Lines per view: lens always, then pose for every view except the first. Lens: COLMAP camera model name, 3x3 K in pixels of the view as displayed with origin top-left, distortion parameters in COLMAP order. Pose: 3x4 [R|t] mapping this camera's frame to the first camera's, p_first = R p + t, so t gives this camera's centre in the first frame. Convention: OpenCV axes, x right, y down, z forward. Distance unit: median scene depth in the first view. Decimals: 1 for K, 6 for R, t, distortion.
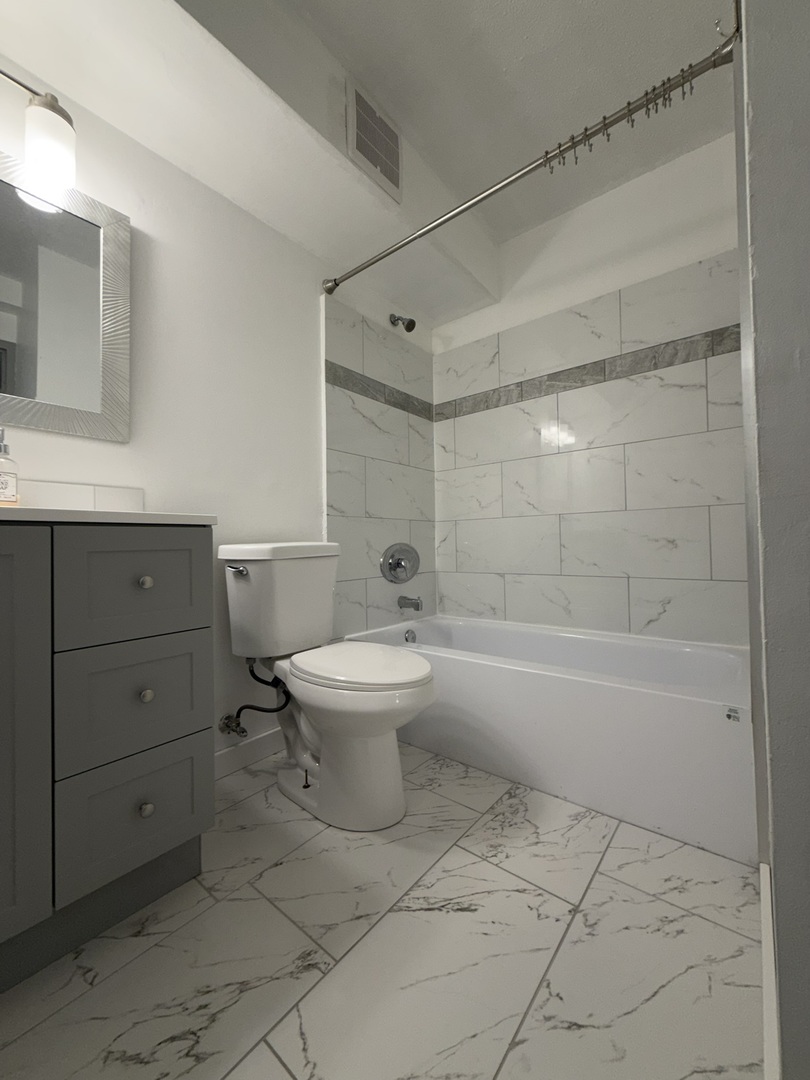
lens RADIAL K [[429.4, 0, 409.0], [0, 429.4, 536.1], [0, 0, 1]] dist [-0.001833, 0.000201]
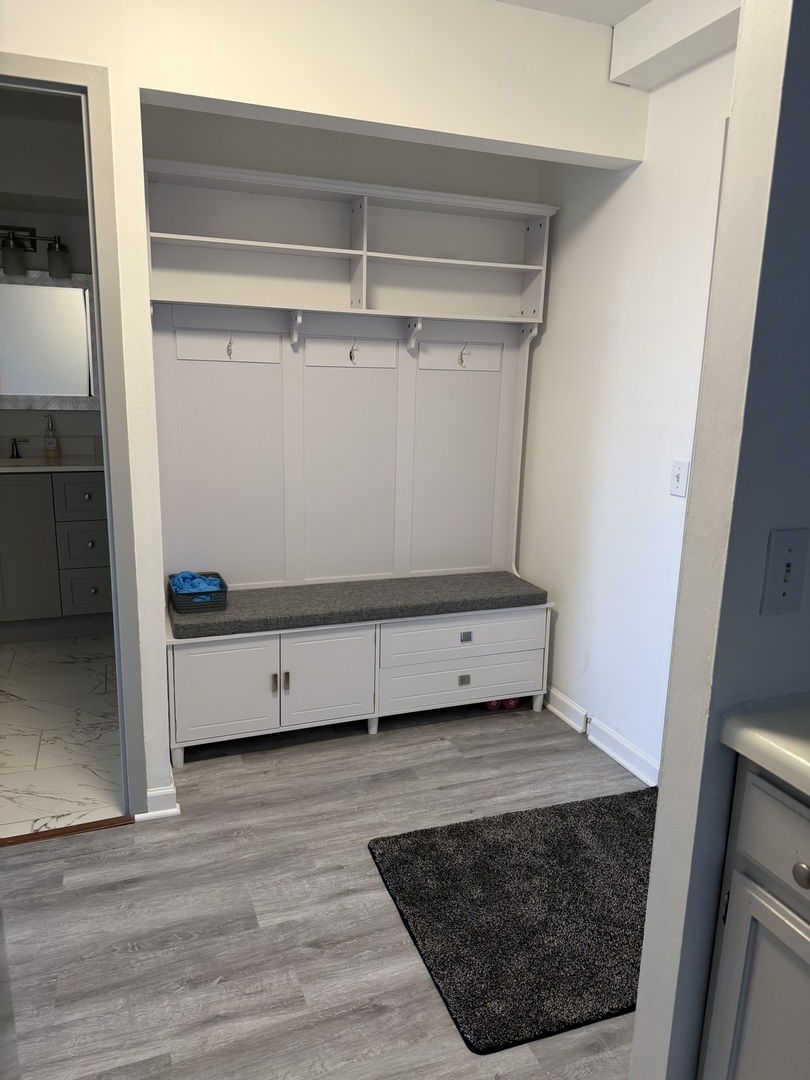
lens RADIAL K [[758.2, 0, 405.0], [0, 758.2, 540.0], [0, 0, 1]] dist [0.134220, -0.234259]
pose [[0.864994, 0.143037, -0.480964, 2.015421], [-0.029409, 0.971314, 0.235975, -0.485672], [0.500920, -0.189972, 0.844387, -1.179510]]
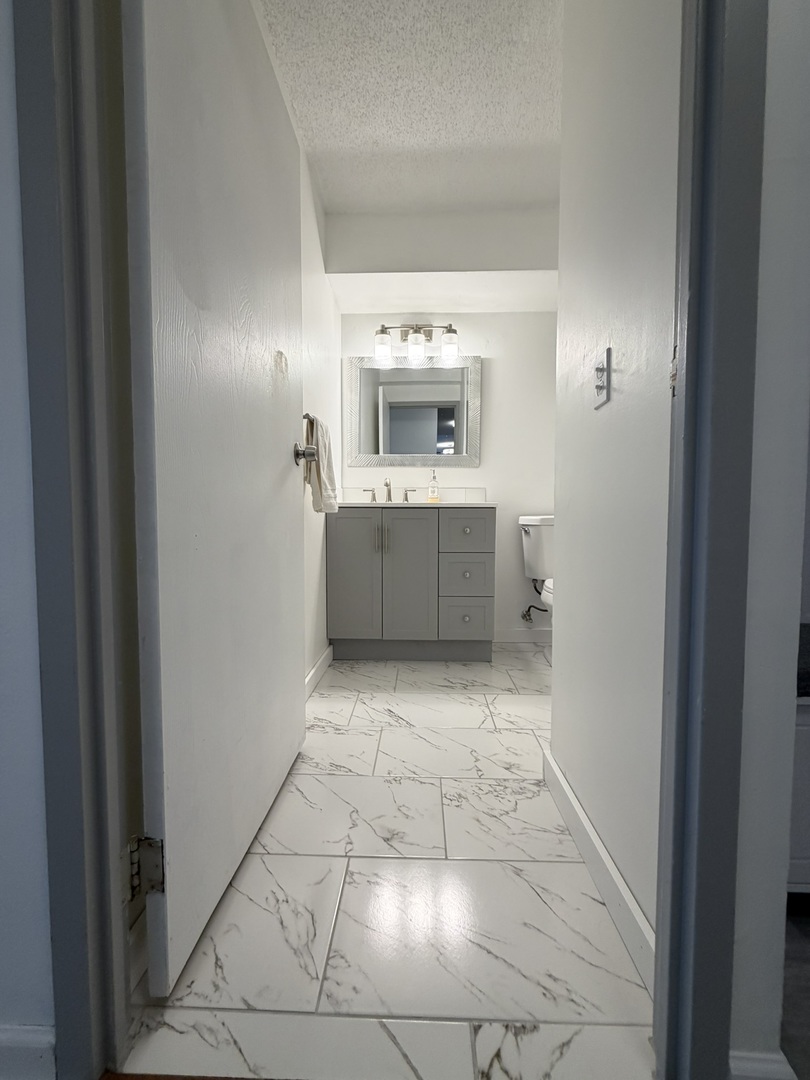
lens RADIAL K [[429.4, 0, 409.0], [0, 429.4, 536.1], [0, 0, 1]] dist [-0.001833, 0.000201]
pose [[0.609058, 0.054740, -0.791234, 0.821001], [-0.000648, 0.997649, 0.068521, -0.023295], [0.793125, -0.041221, 0.607662, -0.564545]]
